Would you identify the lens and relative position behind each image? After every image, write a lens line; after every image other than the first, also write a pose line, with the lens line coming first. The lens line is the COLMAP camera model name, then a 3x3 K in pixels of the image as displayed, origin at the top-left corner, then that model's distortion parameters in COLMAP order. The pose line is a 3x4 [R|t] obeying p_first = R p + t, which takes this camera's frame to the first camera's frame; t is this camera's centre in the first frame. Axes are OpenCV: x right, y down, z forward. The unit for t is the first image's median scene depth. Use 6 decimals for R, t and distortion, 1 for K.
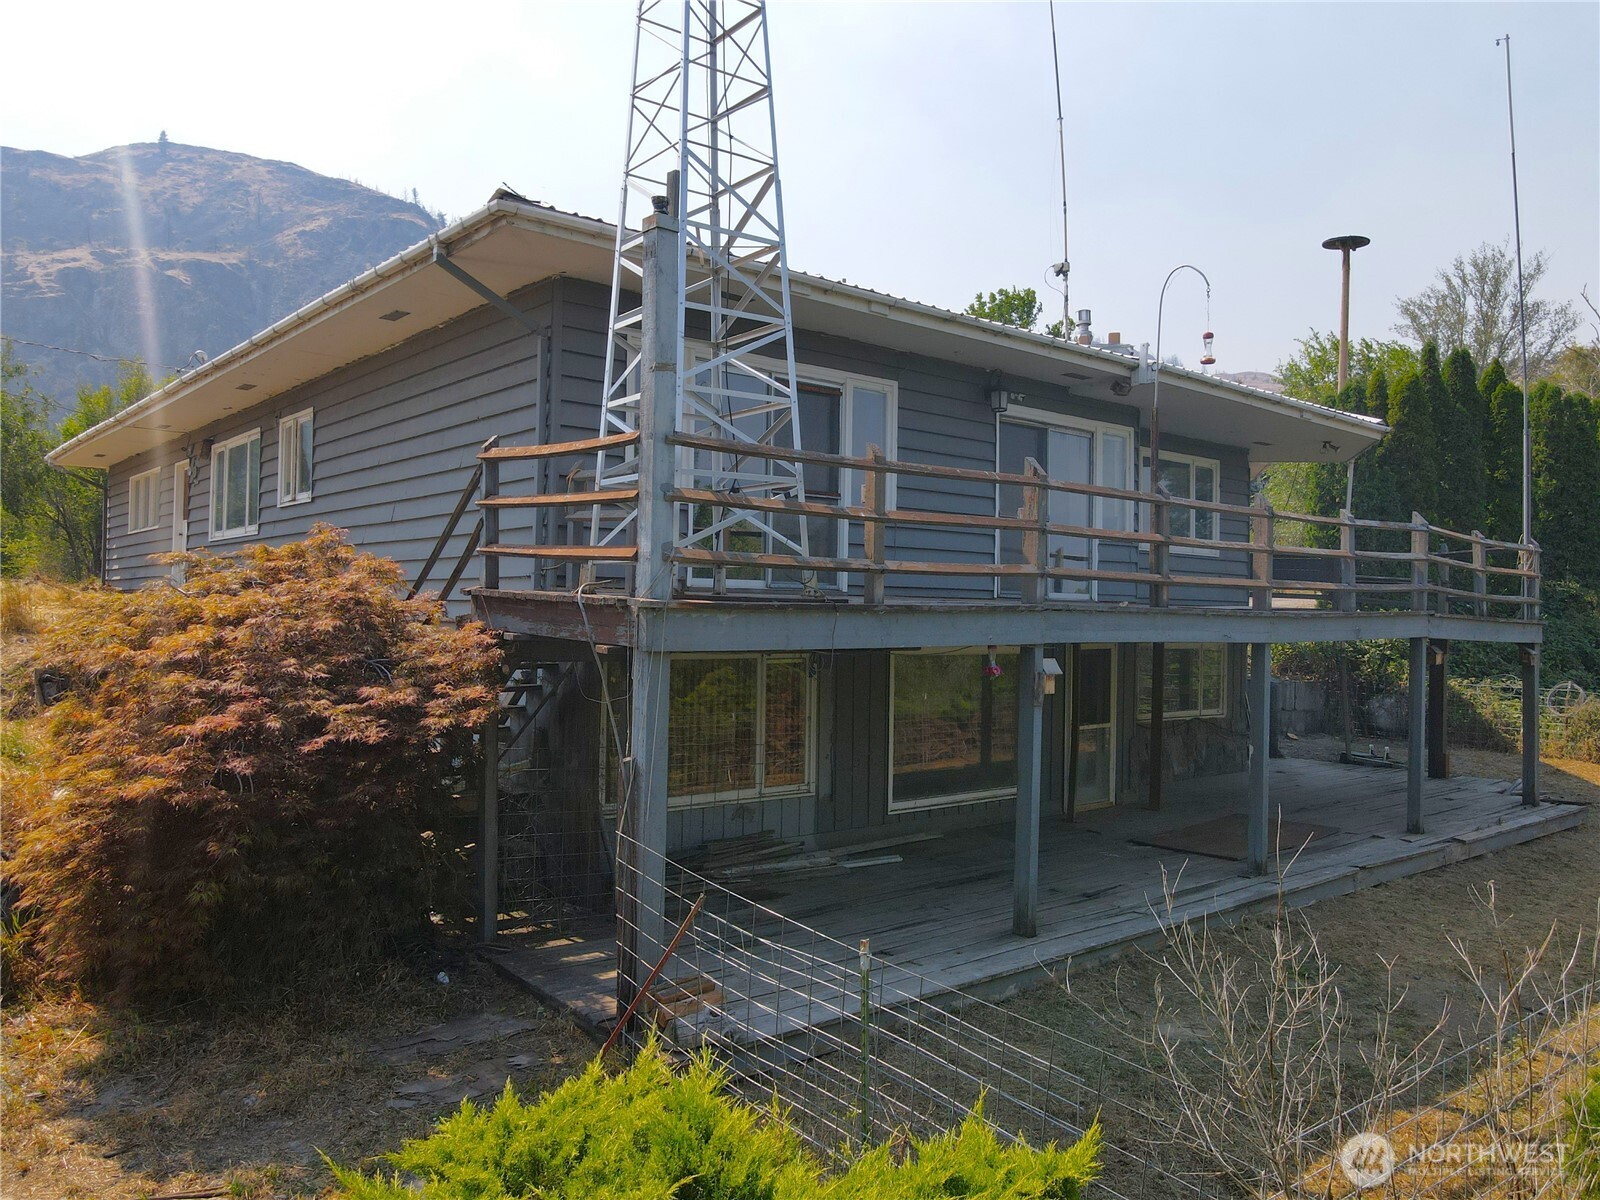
lens RADIAL K [[1165.9, 0, 800.0], [0, 1165.9, 600.0], [0, 0, 1]] dist [0.014032, -0.004439]
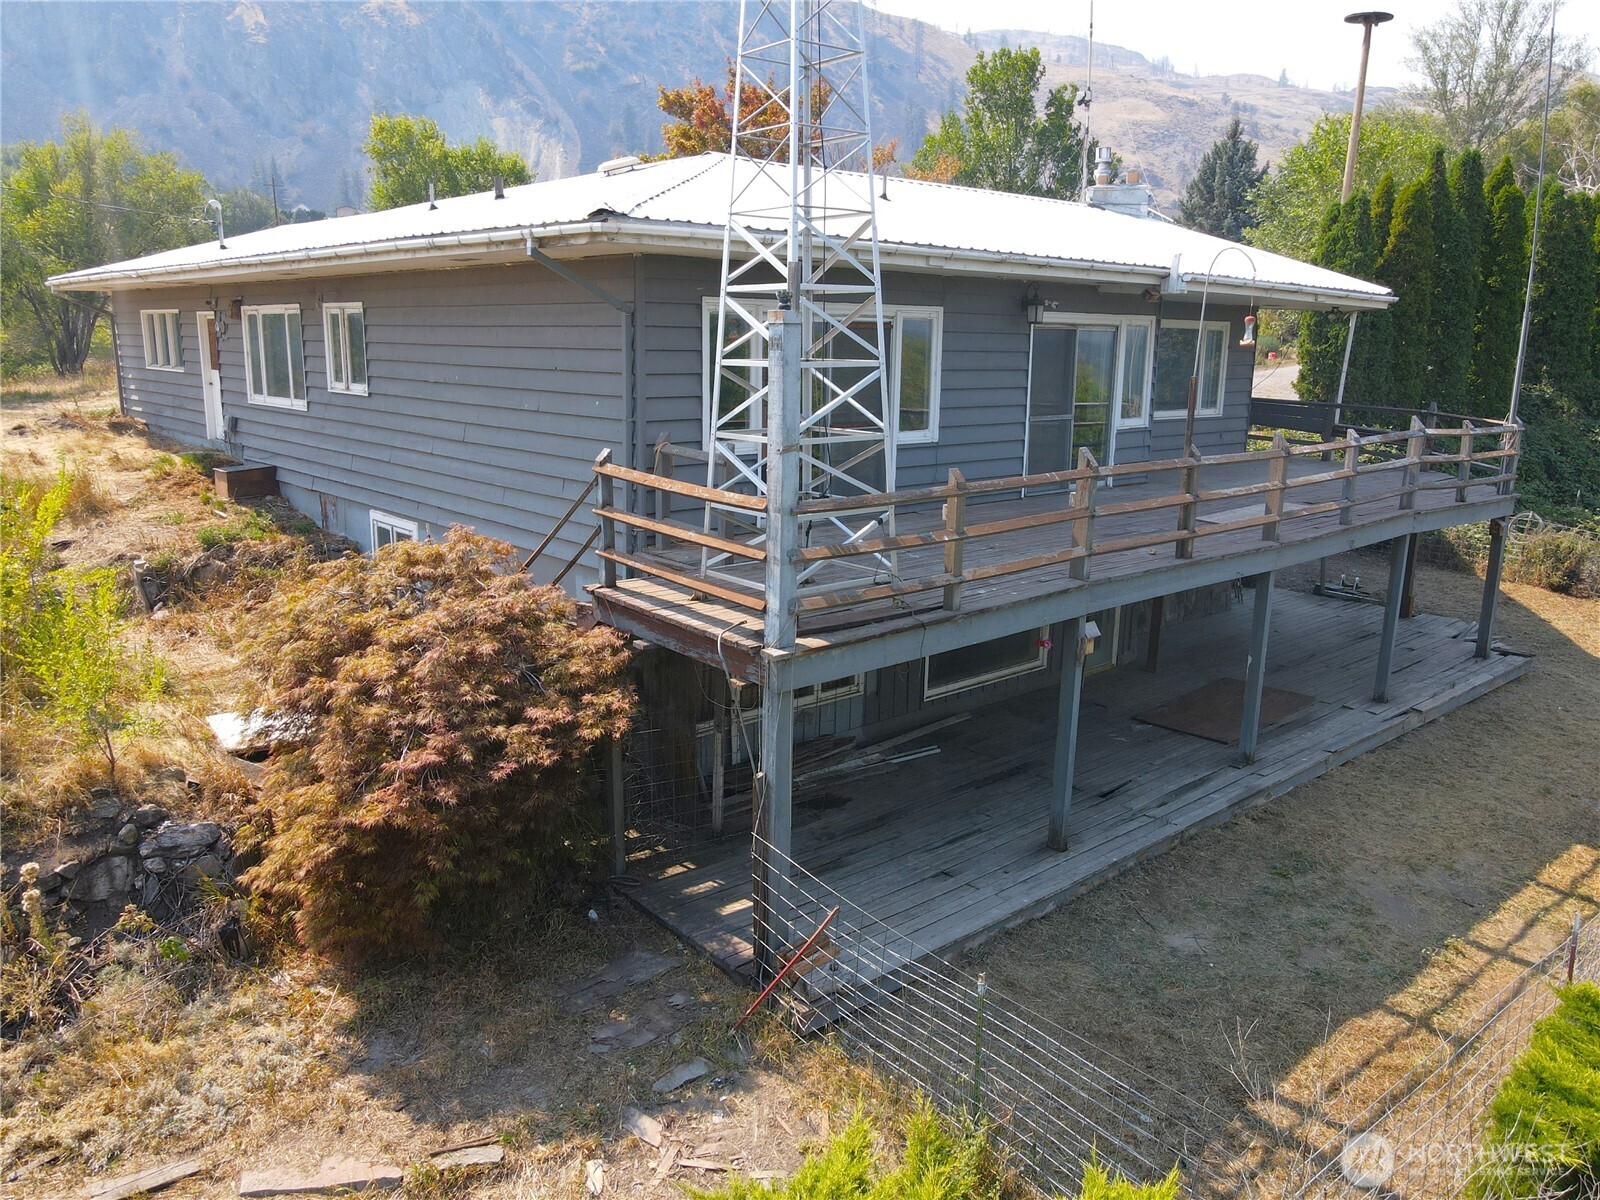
lens RADIAL K [[1165.2, 0, 800.0], [0, 1165.2, 600.0], [0, 0, 1]] dist [0.008176, -0.001216]
pose [[0.999608, -0.006187, 0.027304, -0.103137], [-0.000253, 0.973237, 0.229804, -0.237081], [-0.027995, -0.229721, 0.972854, -0.099435]]
